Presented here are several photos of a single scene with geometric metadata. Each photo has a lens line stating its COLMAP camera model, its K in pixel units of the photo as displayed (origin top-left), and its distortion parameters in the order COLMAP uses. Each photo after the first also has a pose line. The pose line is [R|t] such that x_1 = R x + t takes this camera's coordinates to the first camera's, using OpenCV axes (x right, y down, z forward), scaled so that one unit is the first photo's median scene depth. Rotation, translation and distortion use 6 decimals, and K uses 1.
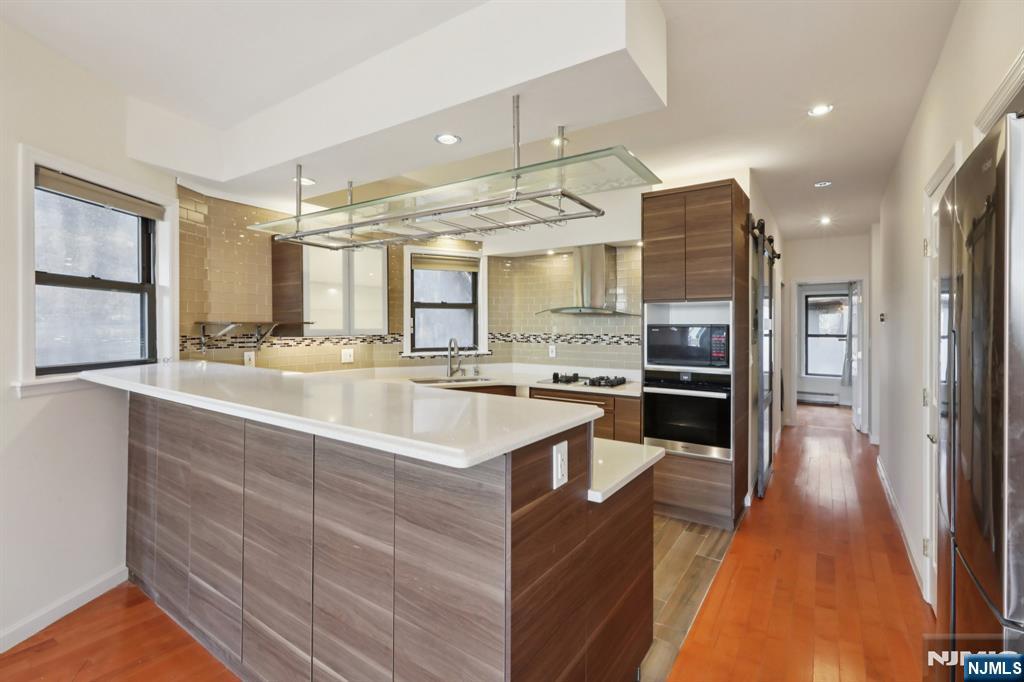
lens RADIAL K [[467.0, 0, 508.1], [0, 467.0, 332.3], [0, 0, 1]] dist [0.003495, 0.000505]
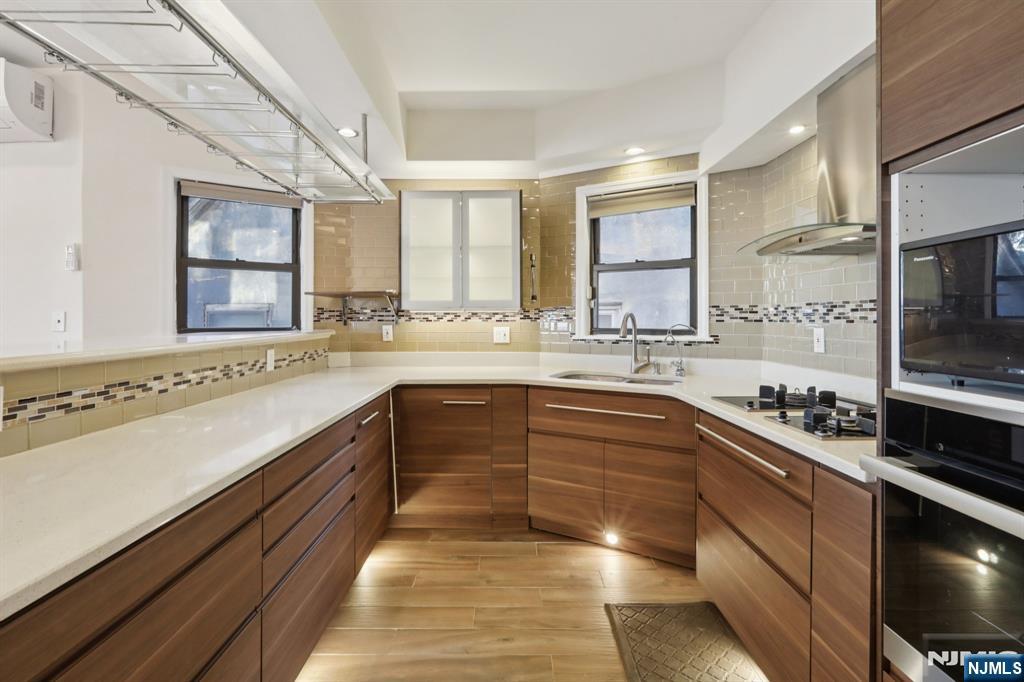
lens RADIAL K [[464.5, 0, 512.0], [0, 464.5, 318.1], [0, 0, 1]] dist [0.019996, 0.000390]
pose [[0.561818, -0.004993, -0.827246, 0.317700], [-0.006786, 0.999920, -0.010643, 0.026300], [0.827233, 0.011593, 0.561739, 0.499097]]
